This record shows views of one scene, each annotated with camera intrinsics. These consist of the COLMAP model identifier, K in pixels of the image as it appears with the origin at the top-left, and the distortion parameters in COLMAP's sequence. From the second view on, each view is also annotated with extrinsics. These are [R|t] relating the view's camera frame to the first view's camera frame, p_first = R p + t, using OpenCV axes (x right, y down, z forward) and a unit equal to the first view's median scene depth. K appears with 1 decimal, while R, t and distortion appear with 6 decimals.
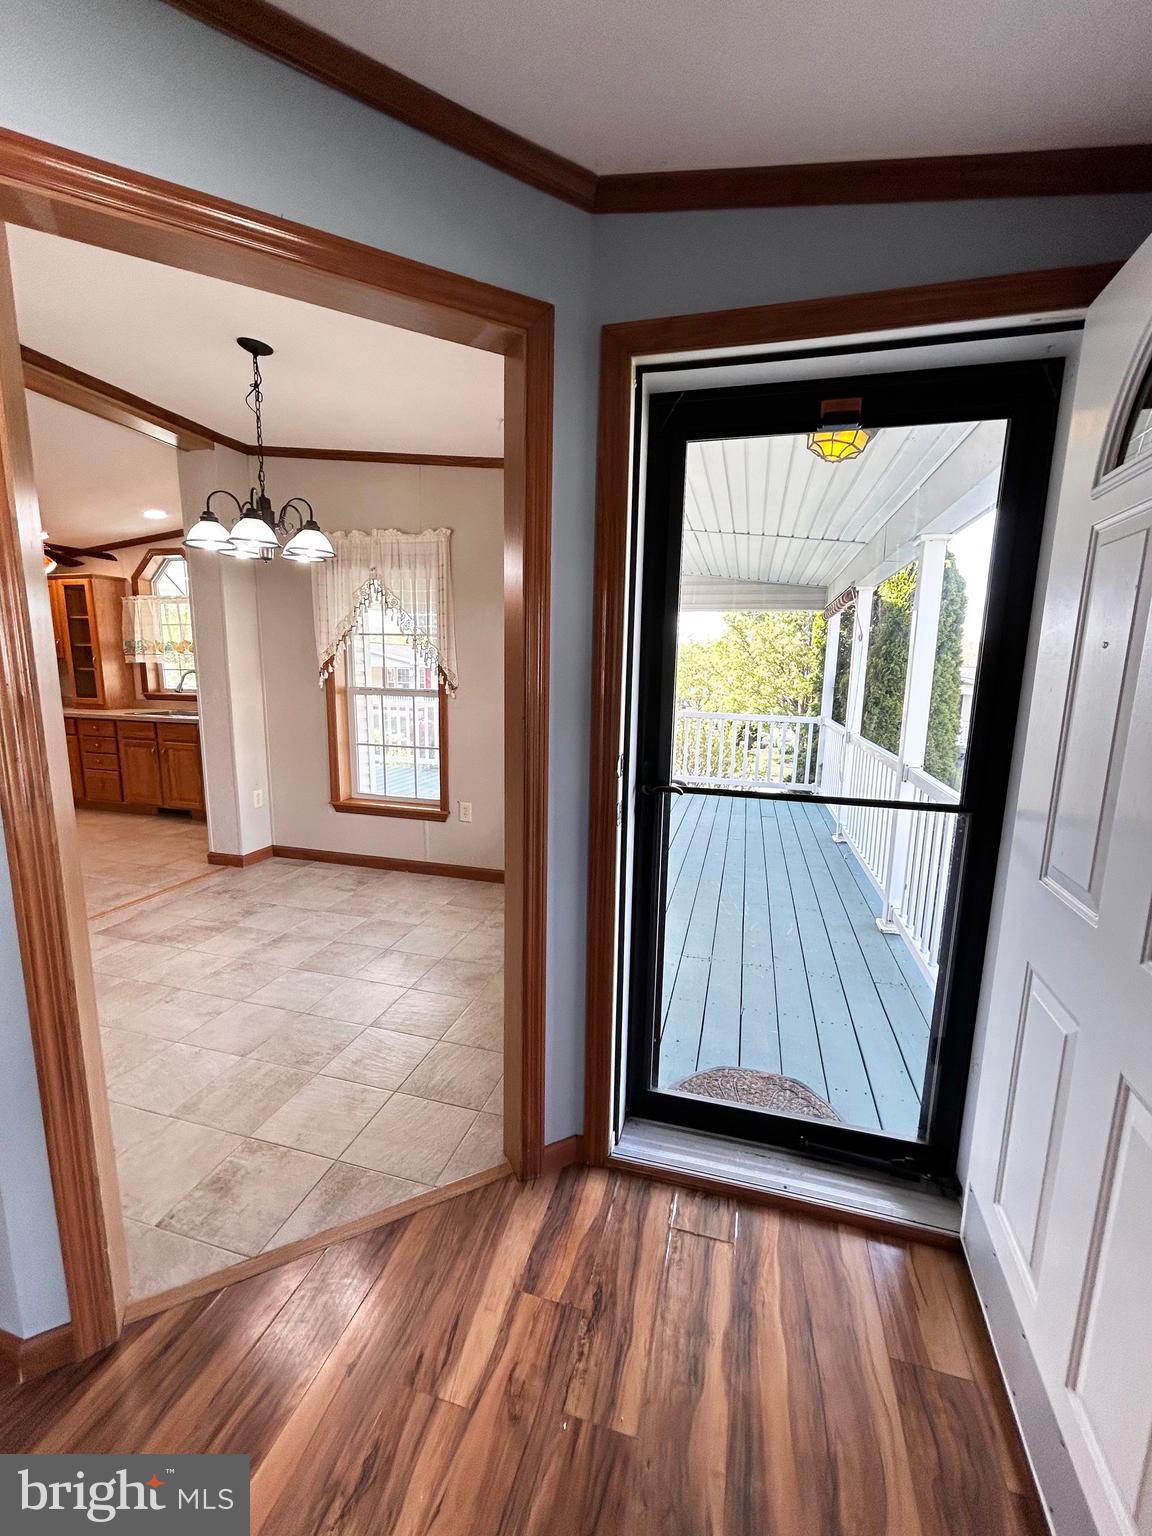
lens RADIAL K [[621.2, 0, 580.3], [0, 621.2, 770.2], [0, 0, 1]] dist [-0.003358, 0.001386]
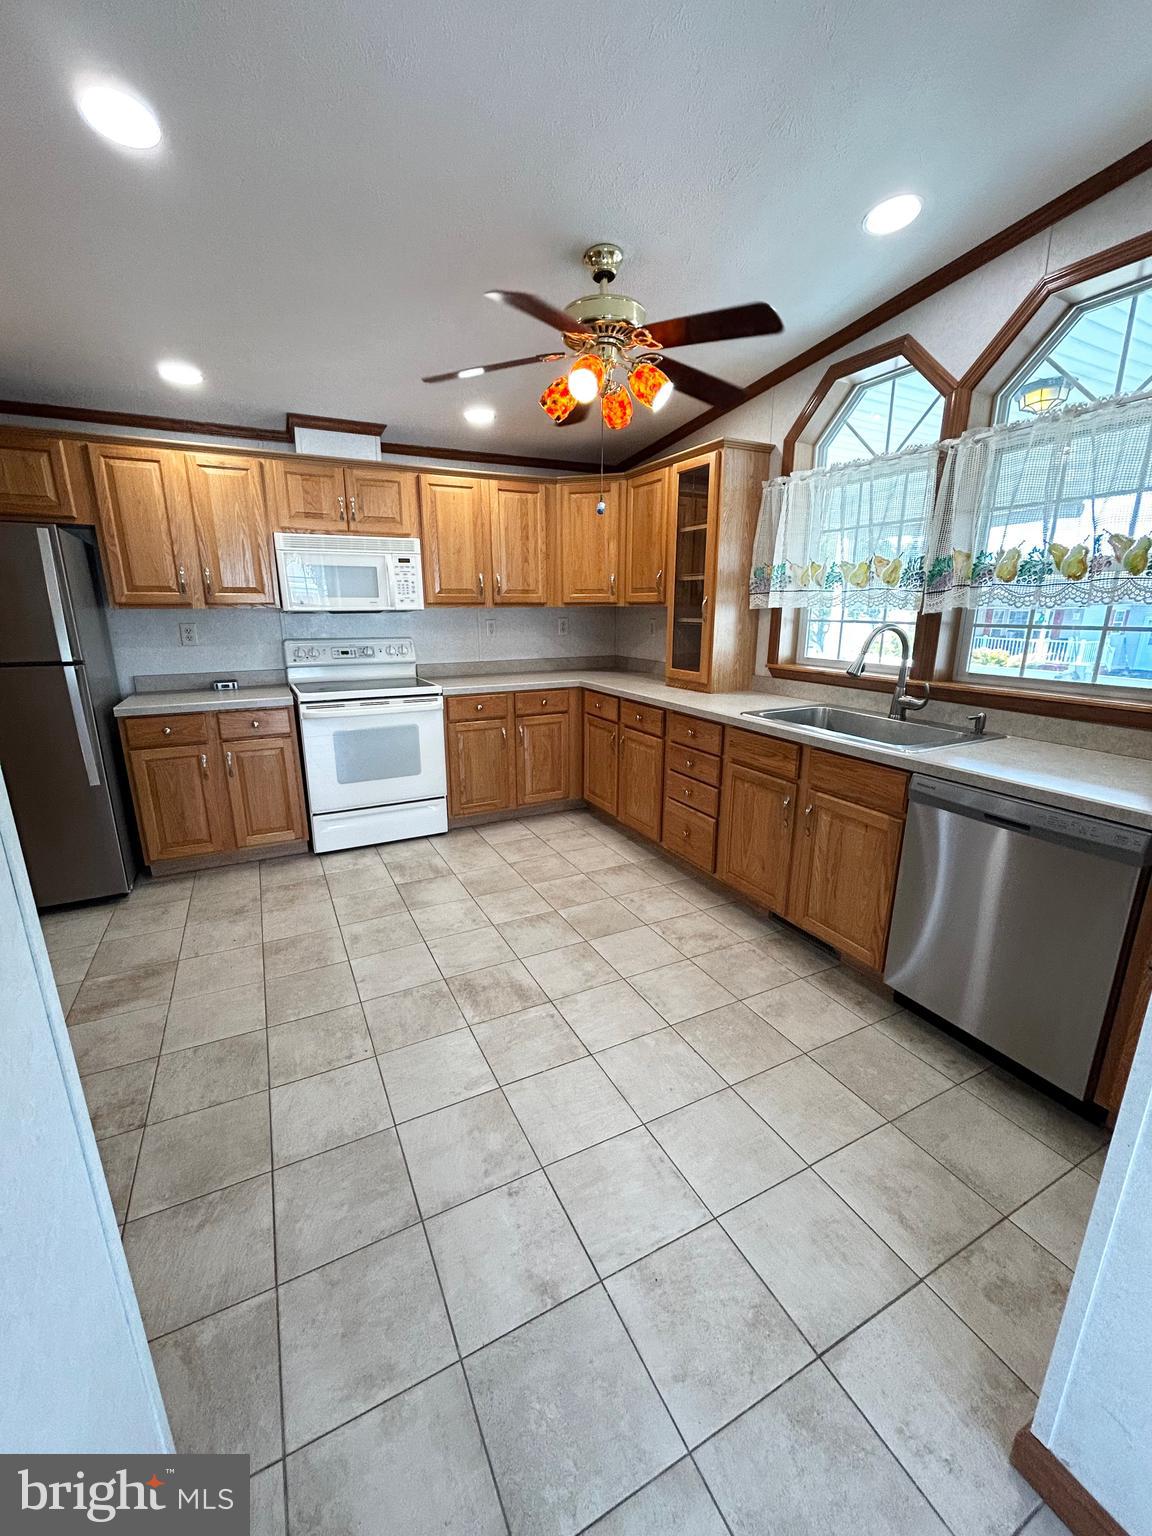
lens RADIAL K [[621.2, 0, 572.3], [0, 621.2, 769.0], [0, 0, 1]] dist [-0.003358, 0.001386]
pose [[0.667573, 0.173729, -0.723993, -0.437733], [-0.105999, 0.984668, 0.138541, -0.097727], [0.736961, -0.015744, 0.675752, 0.537760]]
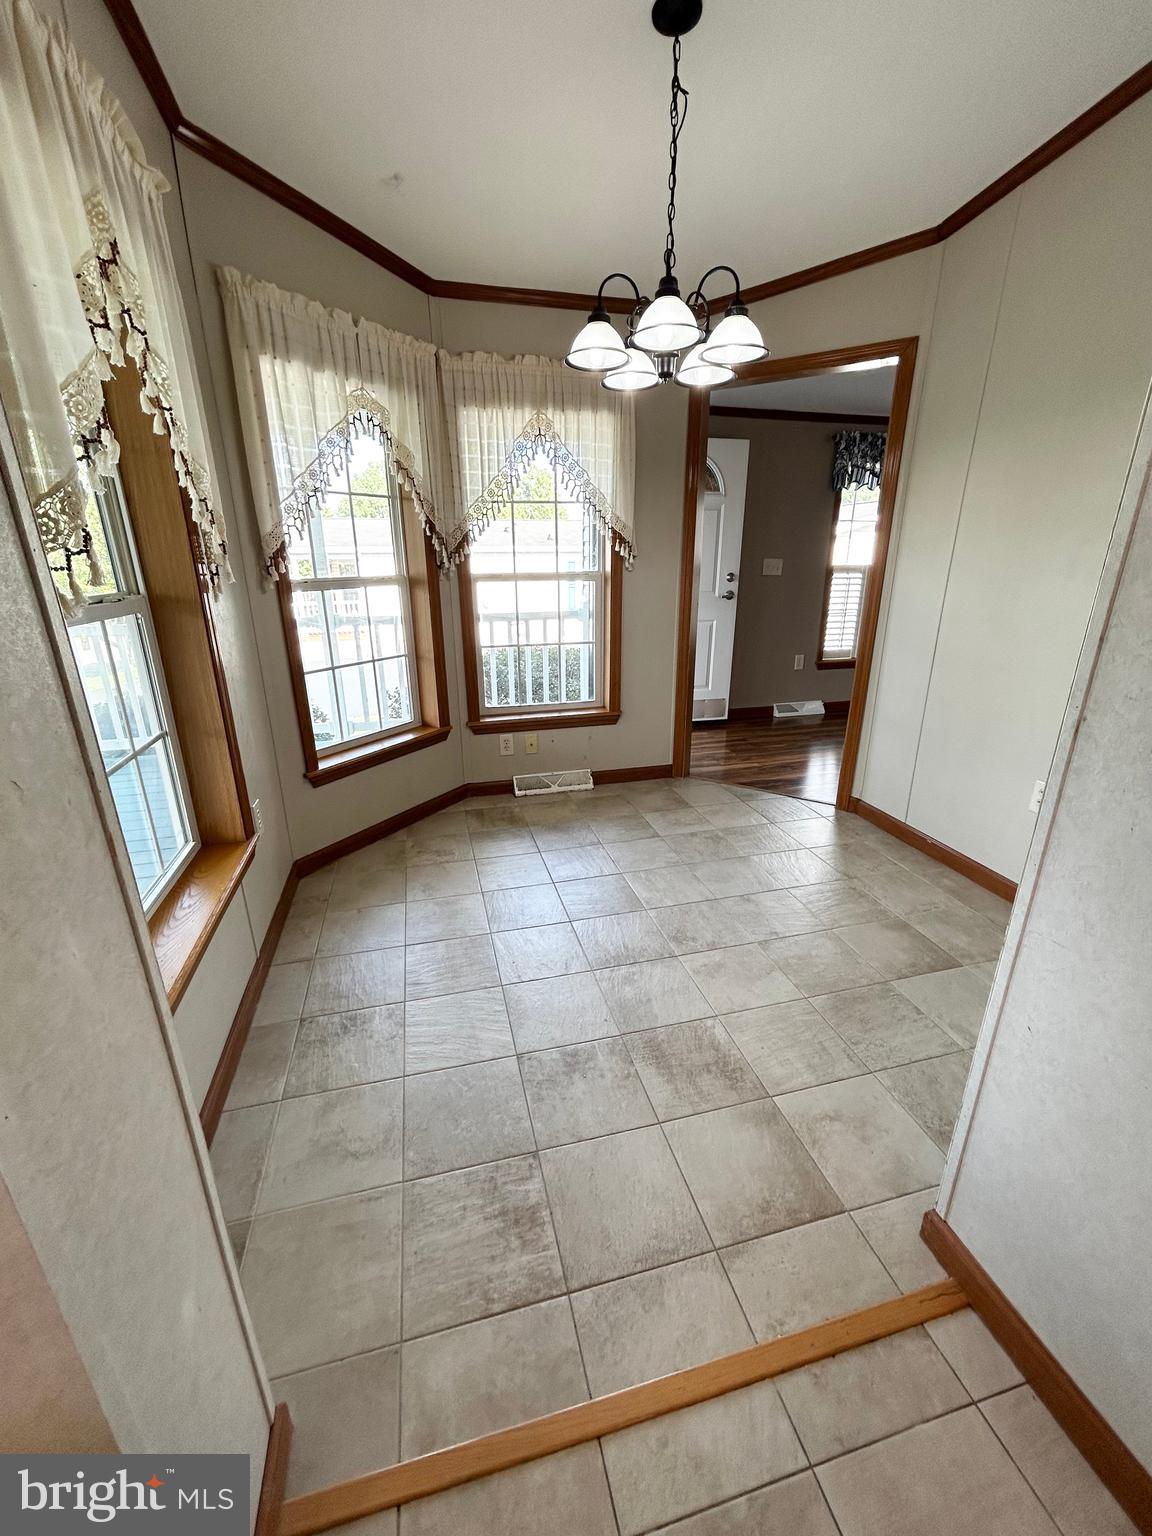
lens RADIAL K [[621.2, 0, 580.7], [0, 621.2, 768.1], [0, 0, 1]] dist [-0.003358, 0.001386]
pose [[-0.501541, -0.292689, 0.814119, -0.526138], [0.138787, 0.901624, 0.409649, -0.107251], [-0.853929, 0.318445, -0.411580, 0.681721]]
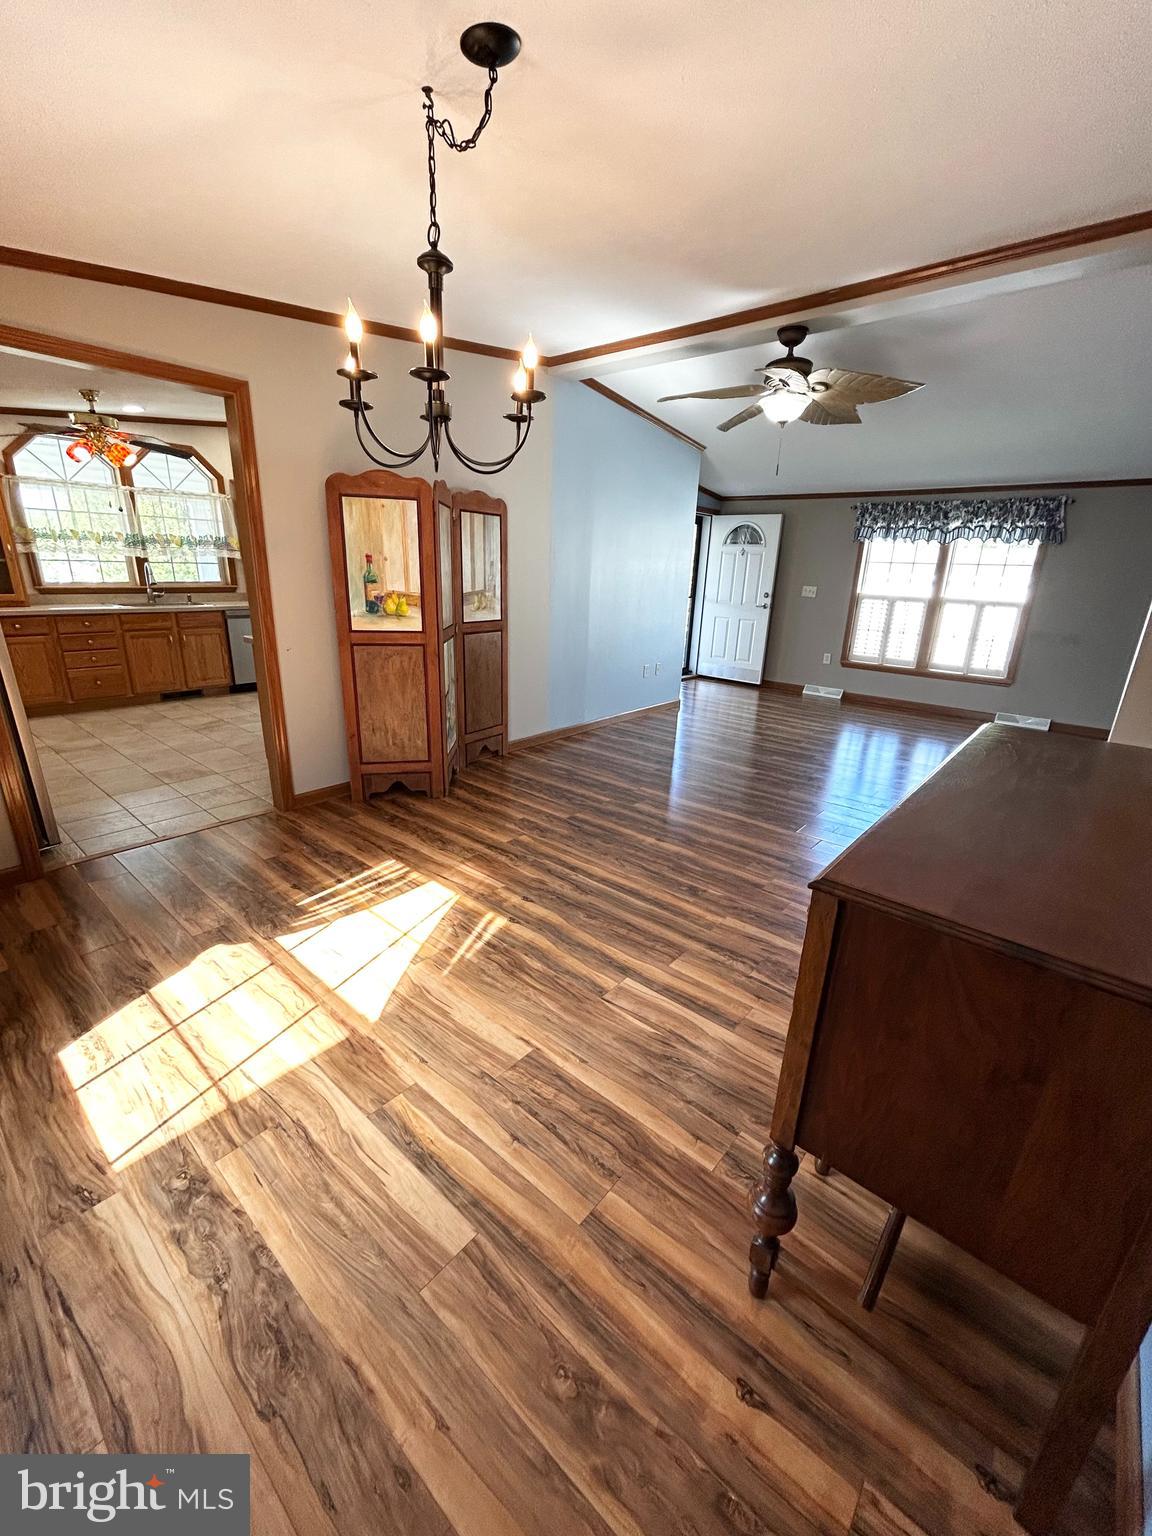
lens RADIAL K [[621.2, 0, 585.9], [0, 621.2, 771.7], [0, 0, 1]] dist [-0.003358, 0.001386]
pose [[0.416656, -0.287801, 0.862304, -1.327982], [0.121084, 0.957680, 0.261127, -0.003122], [-0.900964, -0.004389, 0.433871, -0.144097]]
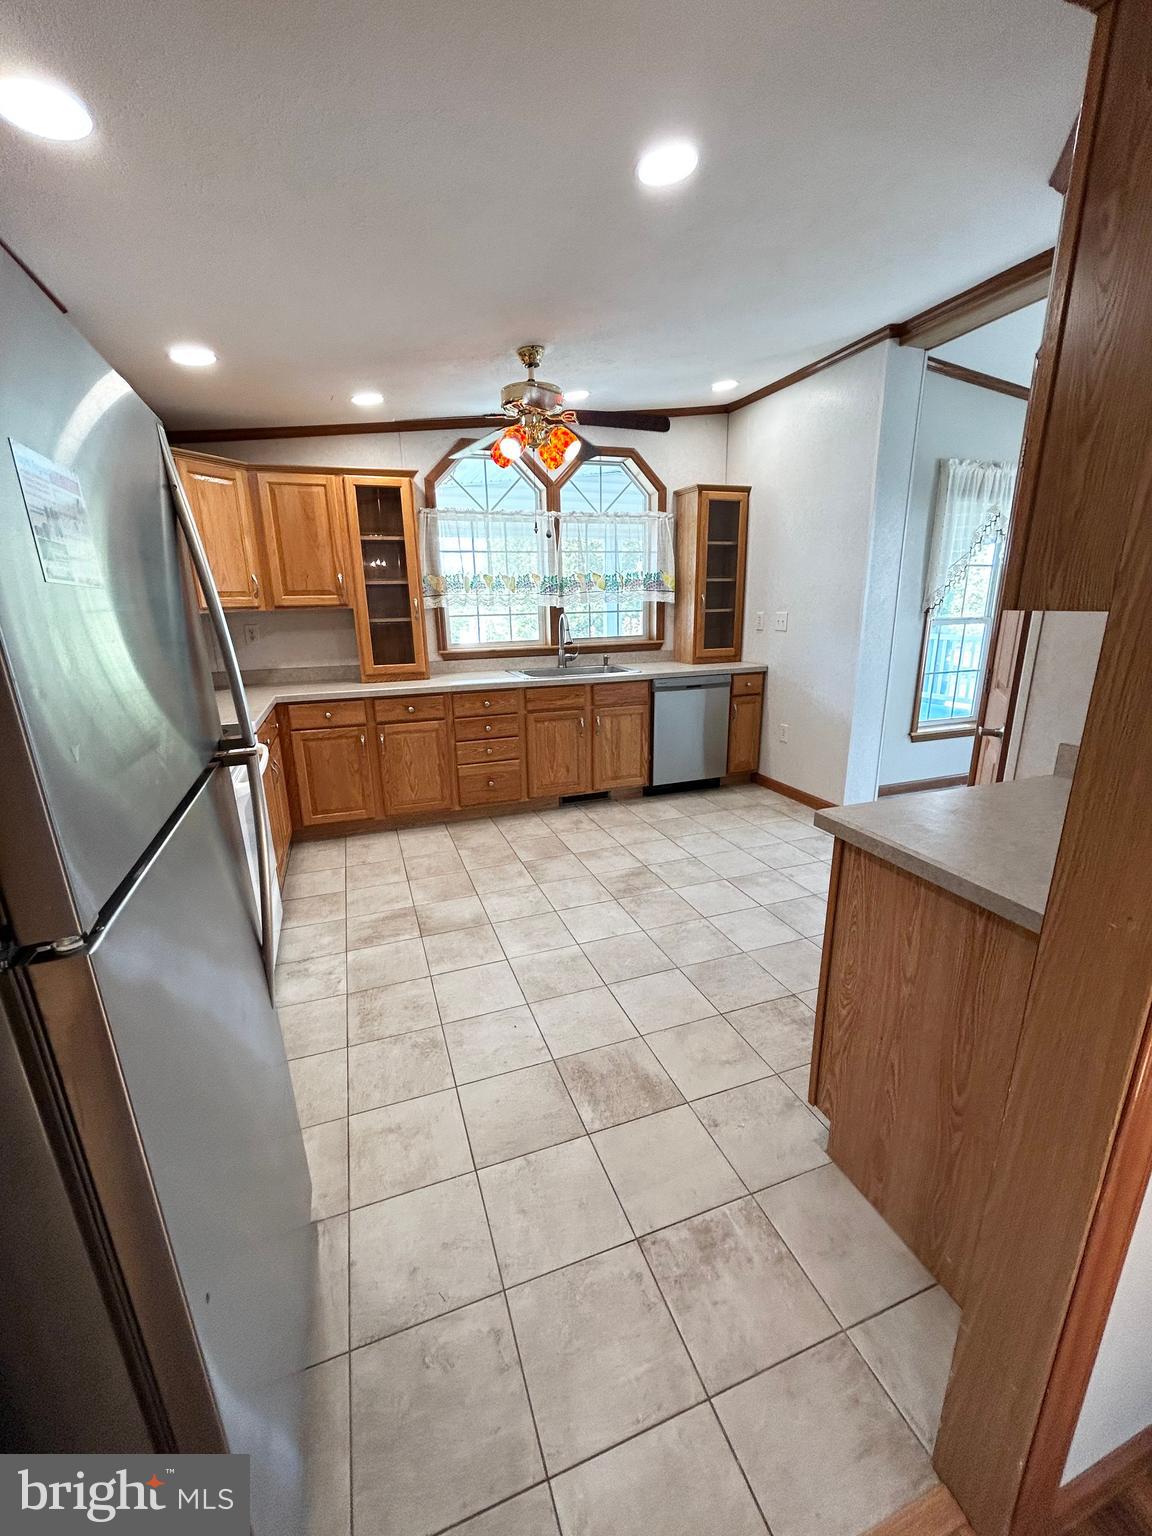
lens RADIAL K [[621.2, 0, 579.9], [0, 621.2, 774.3], [0, 0, 1]] dist [-0.003358, 0.001386]
pose [[0.814181, -0.187642, 0.549454, -1.062276], [0.126008, 0.980888, 0.148259, -0.077158], [-0.566773, -0.051474, 0.822265, 0.346876]]
